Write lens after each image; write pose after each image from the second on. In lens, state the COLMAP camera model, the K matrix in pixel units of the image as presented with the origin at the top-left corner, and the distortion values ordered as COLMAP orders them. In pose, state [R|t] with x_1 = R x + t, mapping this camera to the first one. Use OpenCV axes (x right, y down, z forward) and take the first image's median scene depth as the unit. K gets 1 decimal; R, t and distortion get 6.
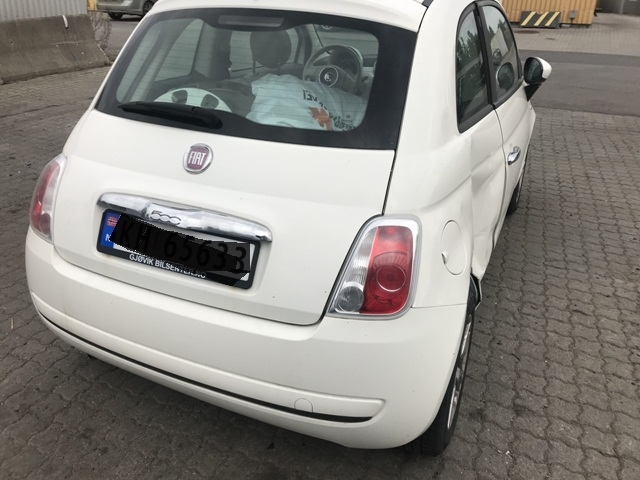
lens RADIAL K [[520.3, 0, 320.0], [0, 520.3, 240.0], [0, 0, 1]] dist [0.005673, 0.005515]
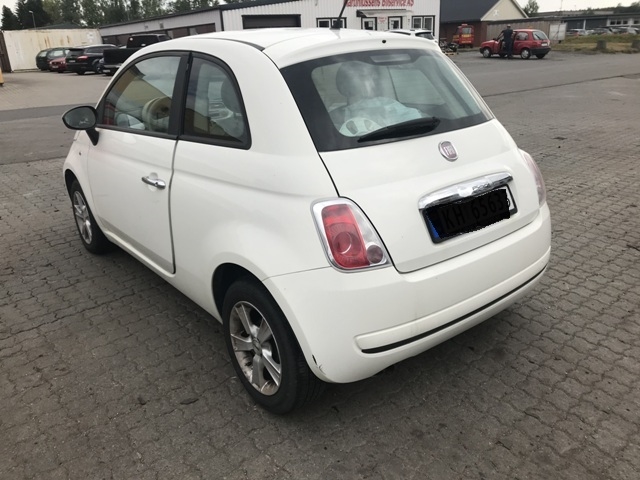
lens RADIAL K [[520.3, 0, 320.0], [0, 520.3, 240.0], [0, 0, 1]] dist [0.005673, 0.005515]
pose [[0.463884, -0.350970, 0.813407, -1.863305], [0.421844, 0.894908, 0.145559, -0.336488], [-0.779012, 0.275608, 0.563188, 0.640630]]
